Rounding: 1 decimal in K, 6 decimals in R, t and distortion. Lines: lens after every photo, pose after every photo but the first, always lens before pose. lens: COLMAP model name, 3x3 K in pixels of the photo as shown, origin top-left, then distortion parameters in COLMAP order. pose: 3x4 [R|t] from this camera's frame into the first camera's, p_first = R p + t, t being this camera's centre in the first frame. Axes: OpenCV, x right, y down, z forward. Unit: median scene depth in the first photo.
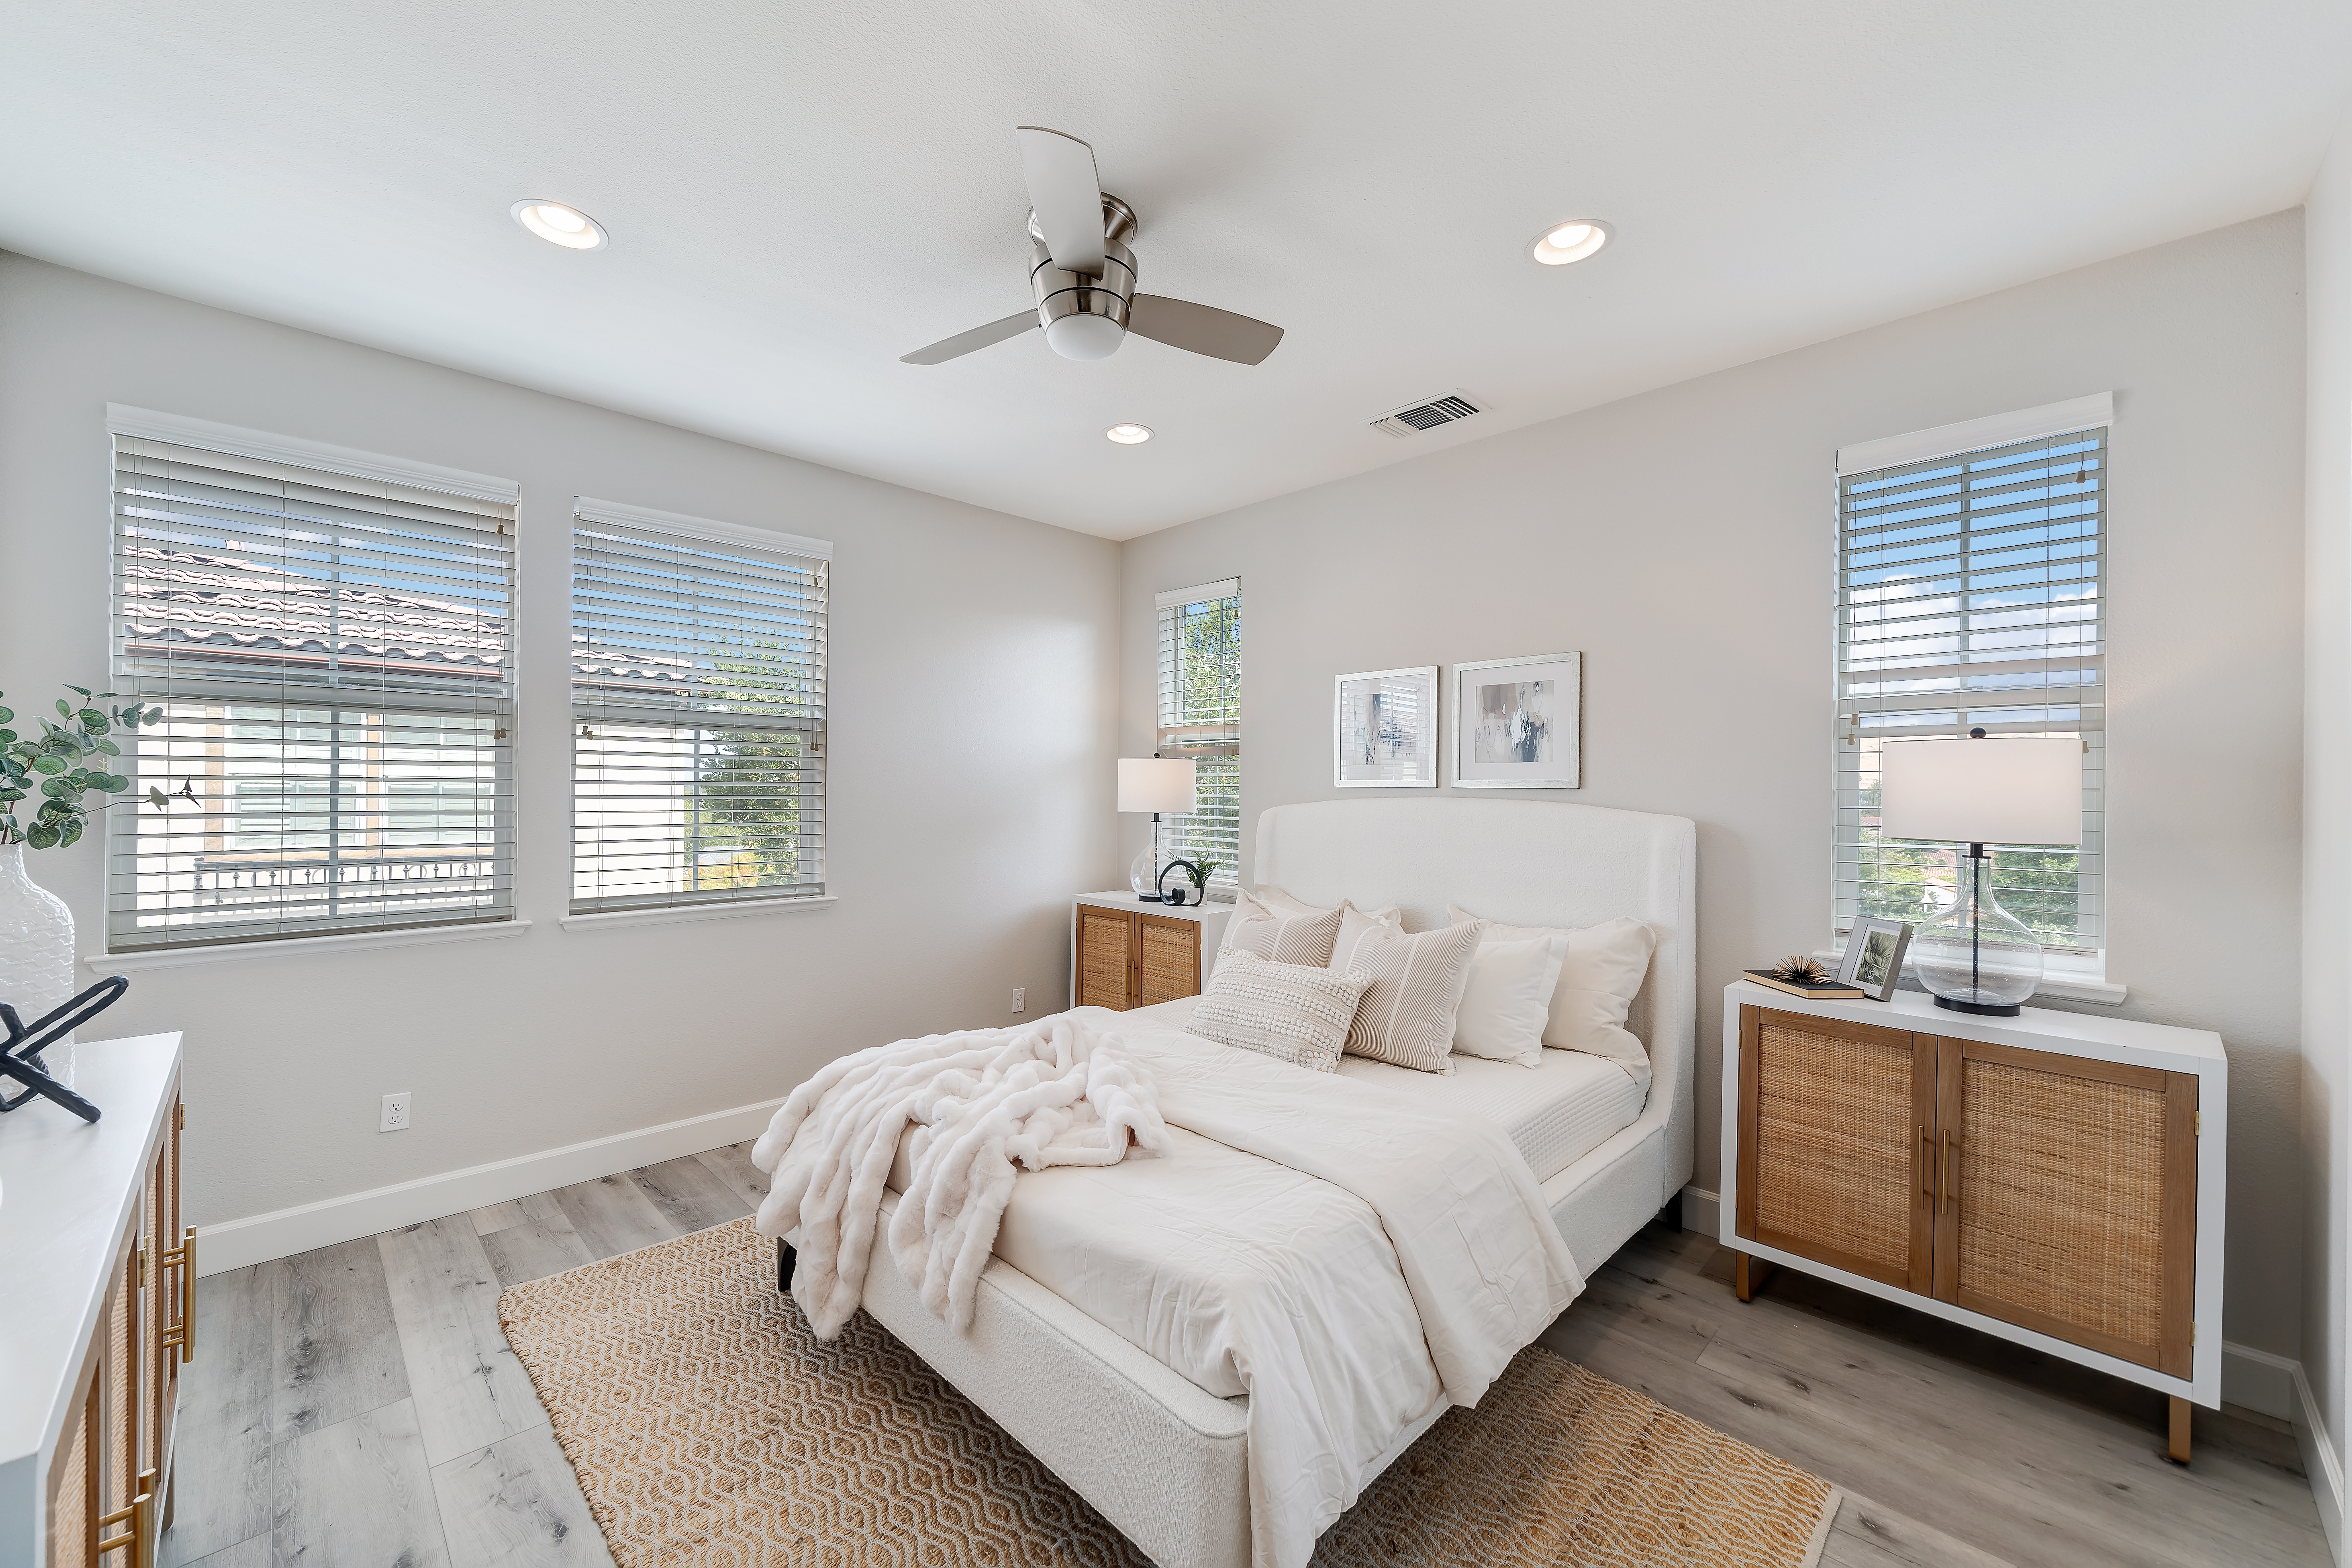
lens RADIAL K [[923.6, 0, 1178.1], [0, 923.6, 791.0], [0, 0, 1]] dist [0.037289, 0.000038]
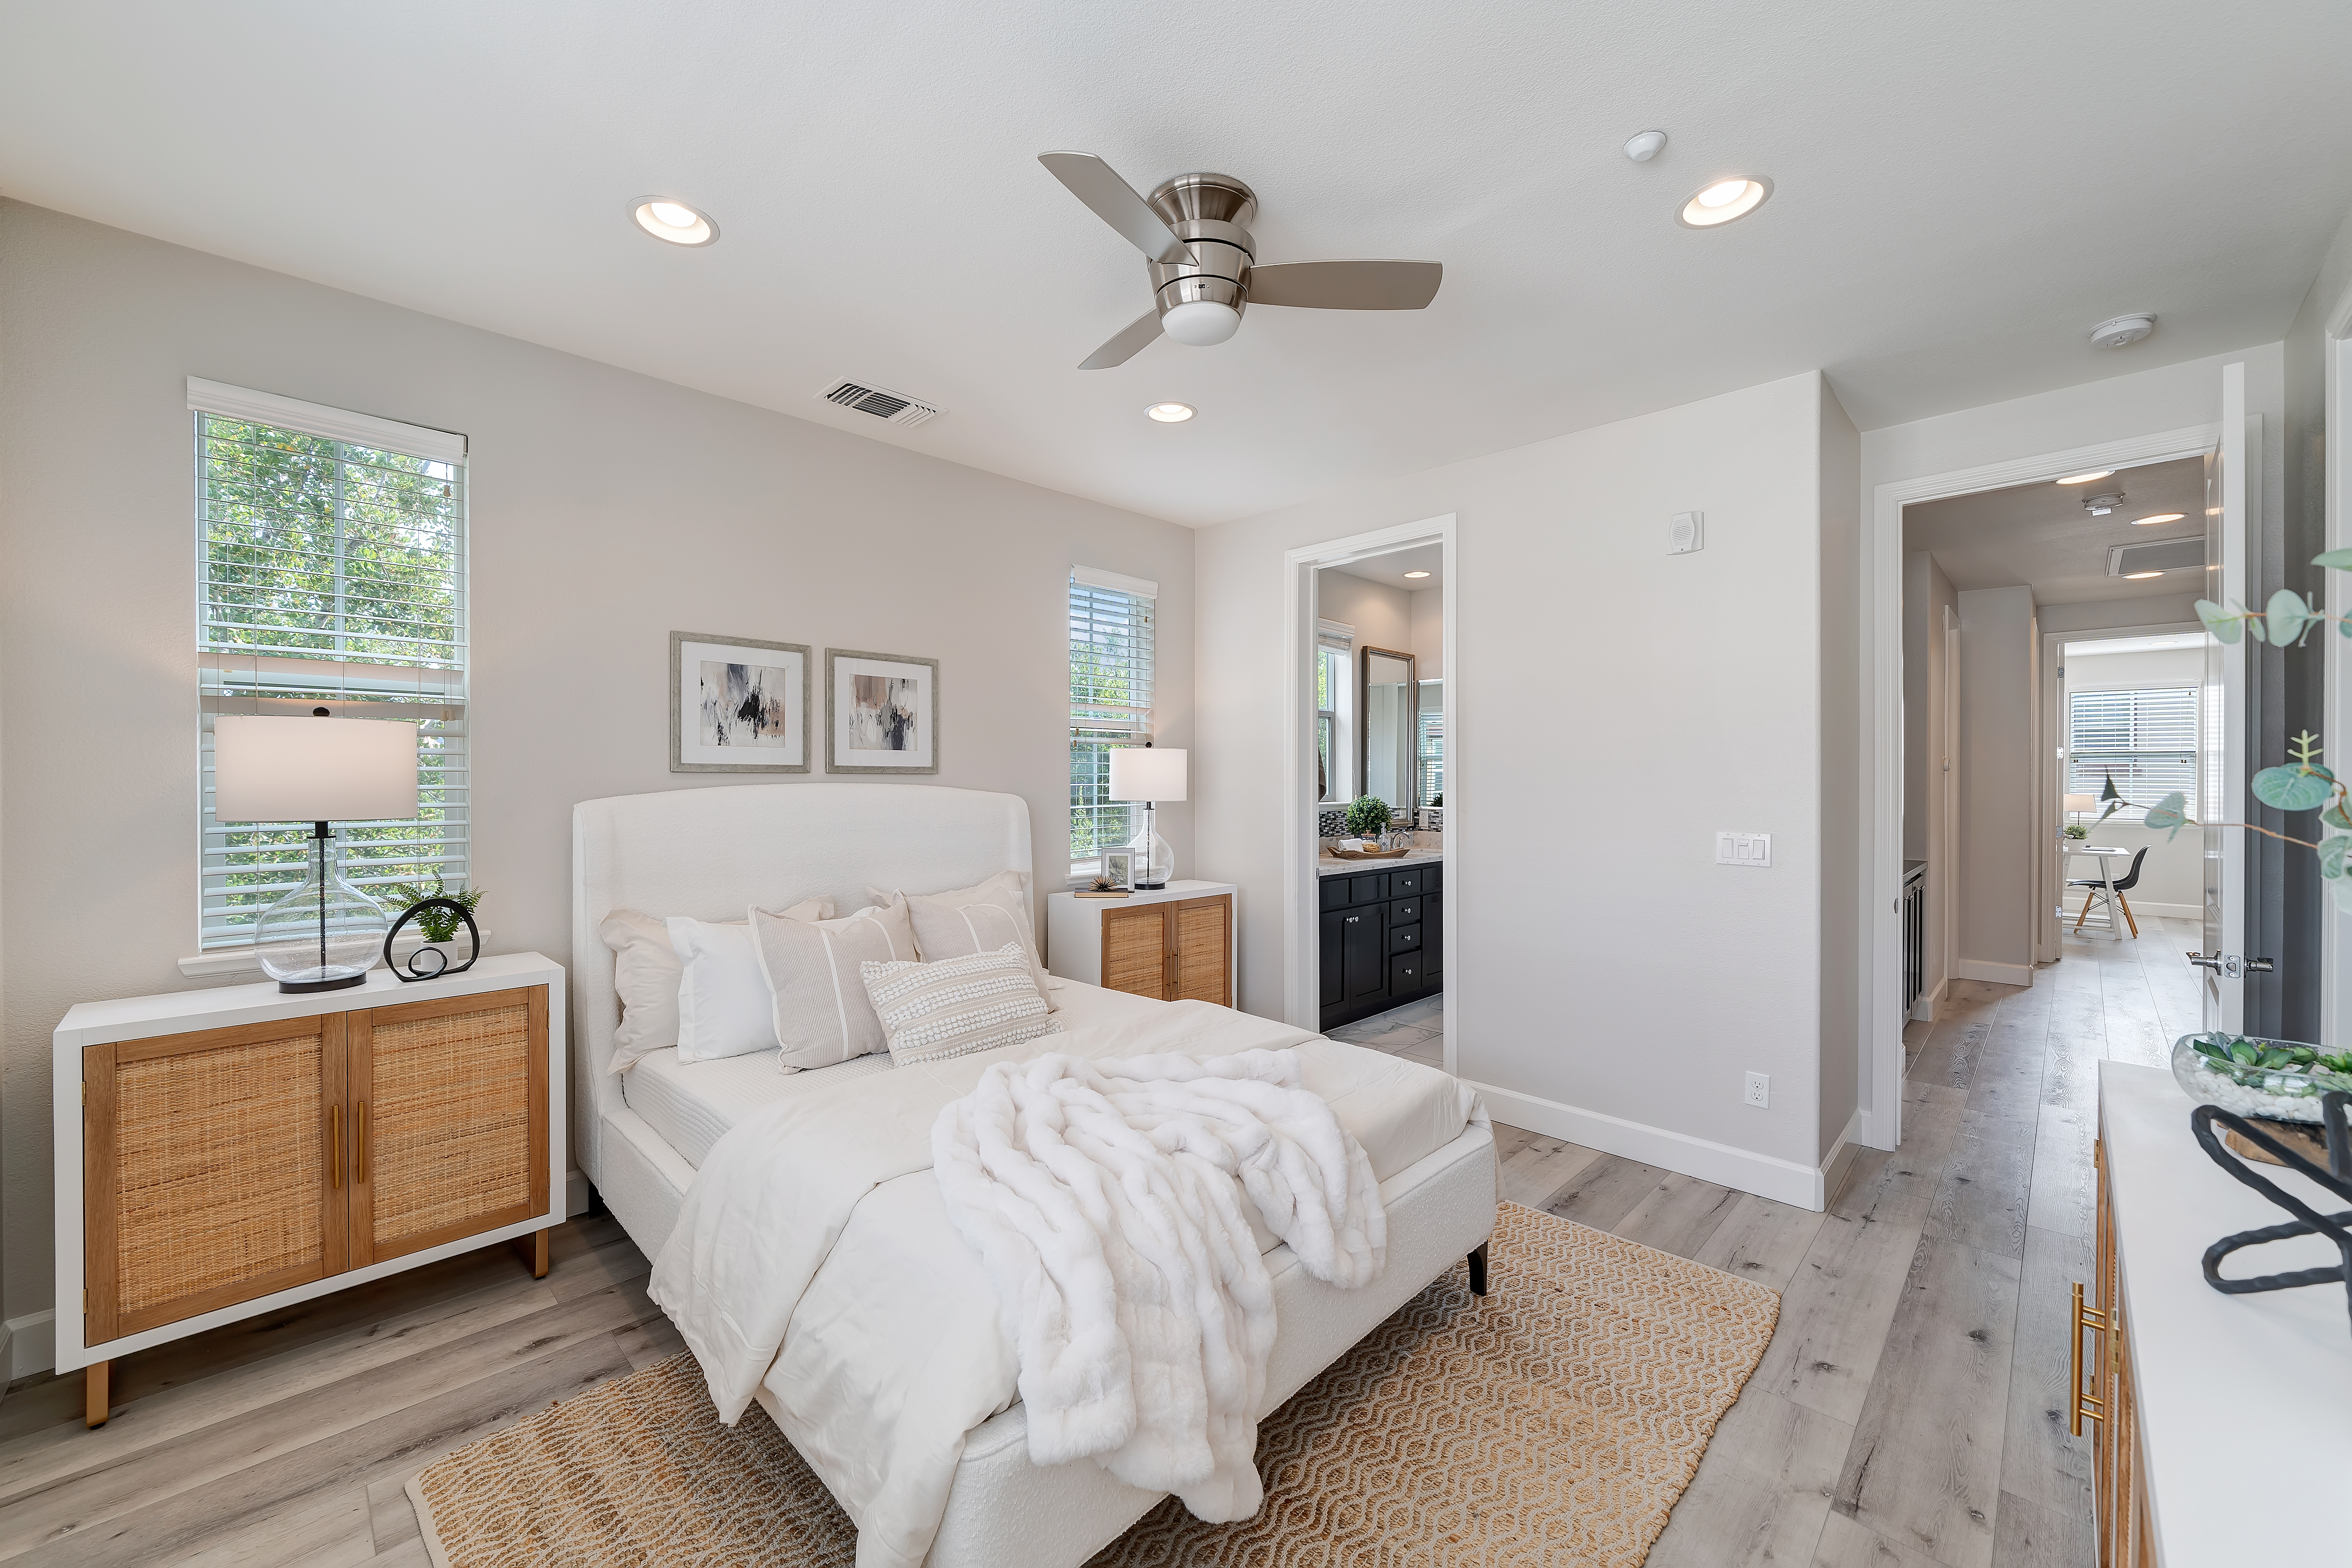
lens RADIAL K [[890.7, 0, 1154.5], [0, 890.7, 789.9], [0, 0, 1]] dist [-0.000091, 0.000184]
pose [[0.018402, -0.021950, 0.999590, -0.615275], [0.000675, 0.999759, 0.021941, -0.006185], [-0.999830, 0.000271, 0.018412, 0.607100]]
